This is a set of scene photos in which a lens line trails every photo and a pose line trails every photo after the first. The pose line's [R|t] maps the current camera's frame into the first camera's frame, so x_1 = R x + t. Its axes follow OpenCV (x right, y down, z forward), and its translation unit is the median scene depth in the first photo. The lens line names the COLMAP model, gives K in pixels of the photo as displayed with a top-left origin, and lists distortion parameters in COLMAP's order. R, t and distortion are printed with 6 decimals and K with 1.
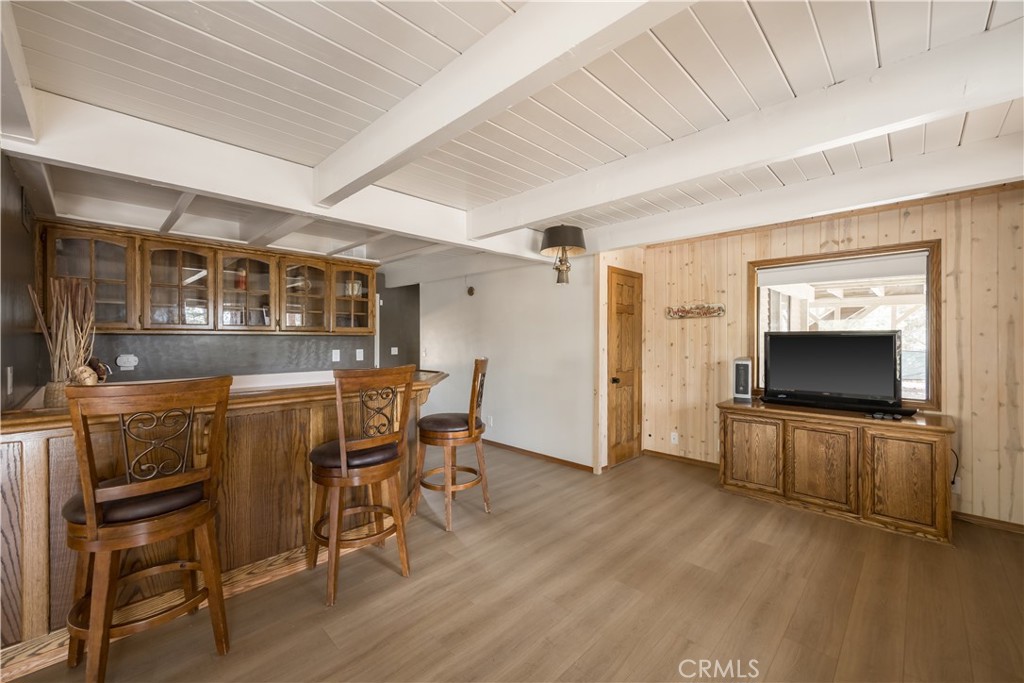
lens RADIAL K [[420.5, 0, 510.4], [0, 420.5, 339.3], [0, 0, 1]] dist [-0.002767, 0.000272]
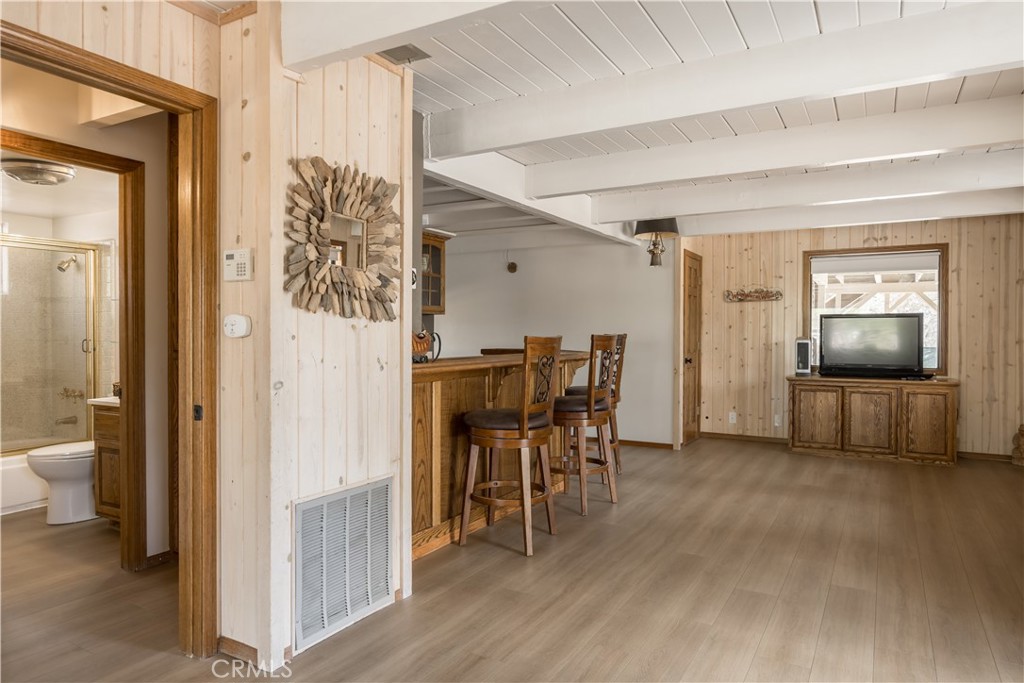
lens RADIAL K [[653.4, 0, 521.0], [0, 653.4, 340.0], [0, 0, 1]] dist [-0.011662, -0.002697]
pose [[0.966698, 0.001264, 0.255919, -0.697692], [-0.003378, 0.999964, 0.007819, 0.045046], [-0.255899, -0.008423, 0.966667, -0.552719]]
